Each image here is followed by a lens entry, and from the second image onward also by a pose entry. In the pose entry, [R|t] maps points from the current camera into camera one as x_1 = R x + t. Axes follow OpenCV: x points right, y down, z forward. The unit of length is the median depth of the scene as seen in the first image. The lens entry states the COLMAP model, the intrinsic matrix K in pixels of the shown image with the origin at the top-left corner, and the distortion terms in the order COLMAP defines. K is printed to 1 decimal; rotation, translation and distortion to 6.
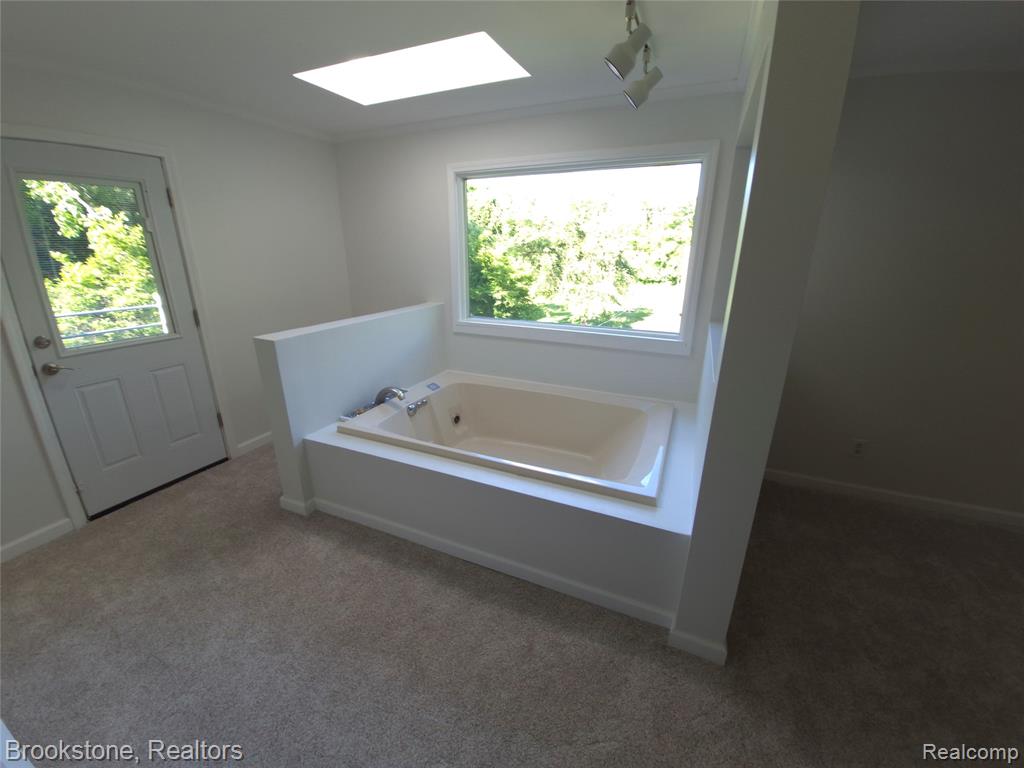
lens RADIAL K [[403.2, 0, 514.5], [0, 403.2, 377.1], [0, 0, 1]] dist [0.001978, -0.010779]
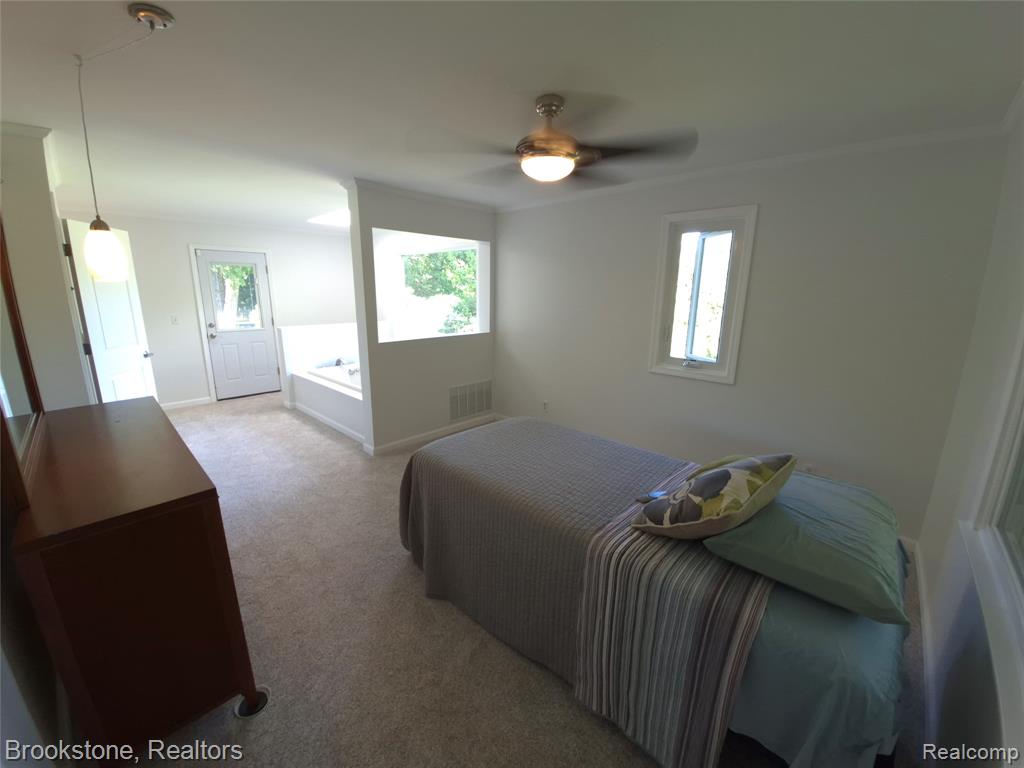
lens RADIAL K [[403.2, 0, 514.5], [0, 403.2, 377.1], [0, 0, 1]] dist [0.001978, -0.010779]
pose [[0.946658, 0.077431, -0.312798, 1.371016], [-0.105527, 0.991667, -0.073891, 0.208335], [0.304470, 0.102958, 0.946941, -0.766874]]
